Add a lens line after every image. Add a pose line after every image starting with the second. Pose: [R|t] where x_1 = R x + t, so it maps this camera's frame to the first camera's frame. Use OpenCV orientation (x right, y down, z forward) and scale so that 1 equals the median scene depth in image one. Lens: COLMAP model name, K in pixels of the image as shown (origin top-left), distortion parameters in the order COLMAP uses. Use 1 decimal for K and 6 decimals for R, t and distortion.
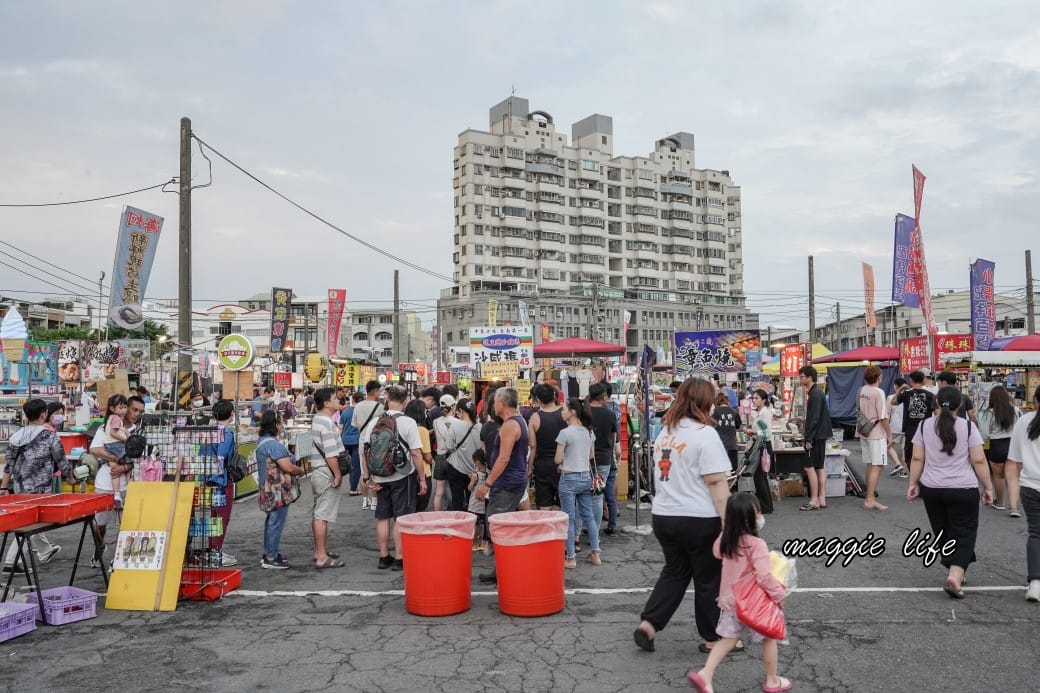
lens RADIAL K [[828.2, 0, 519.9], [0, 828.2, 340.6], [0, 0, 1]] dist [-0.018609, 0.005460]
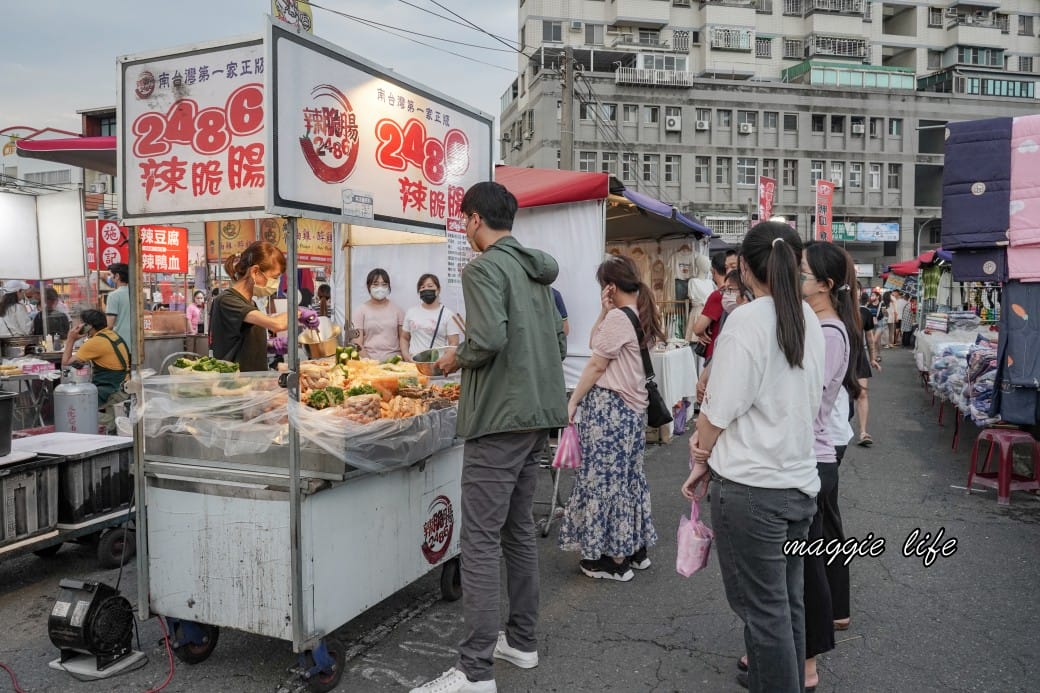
lens RADIAL K [[828.2, 0, 519.9], [0, 828.2, 340.6], [0, 0, 1]] dist [-0.018609, 0.005460]
pose [[0.942734, 0.023805, -0.332695, 0.078522], [0.012063, 0.994364, 0.105332, 0.028918], [0.333328, -0.103313, 0.937133, 0.531114]]
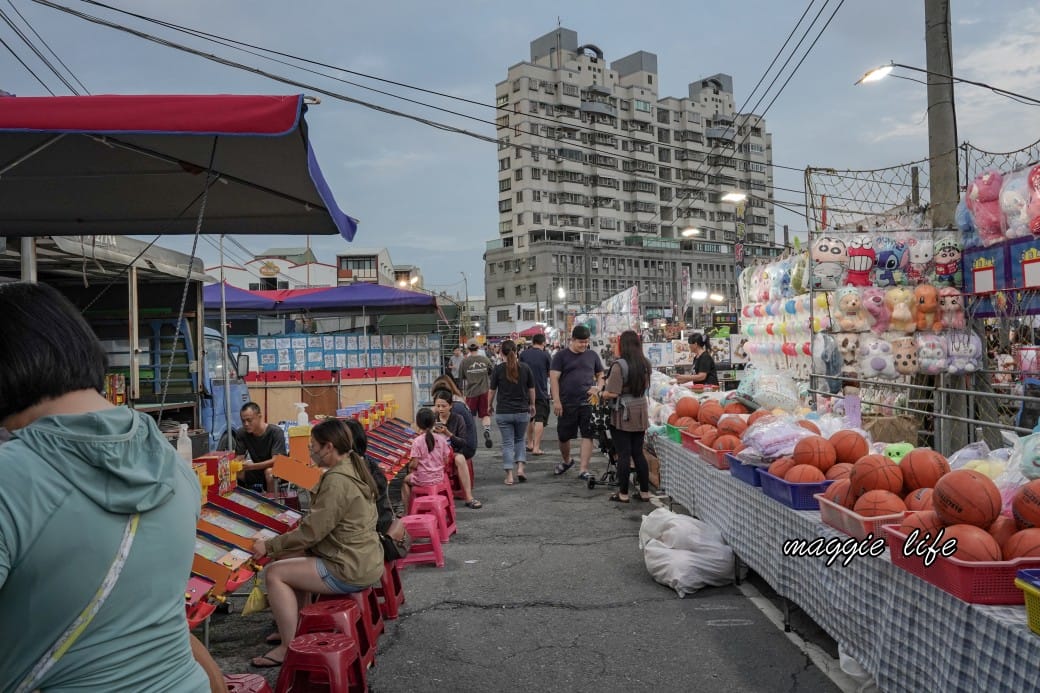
lens RADIAL K [[828.2, 0, 519.9], [0, 828.2, 340.6], [0, 0, 1]] dist [-0.018609, 0.005460]
pose [[0.994265, -0.017452, 0.105511, -0.156077], [0.012576, 0.998829, 0.046706, 0.005607], [-0.106203, -0.045111, 0.993321, 0.087284]]
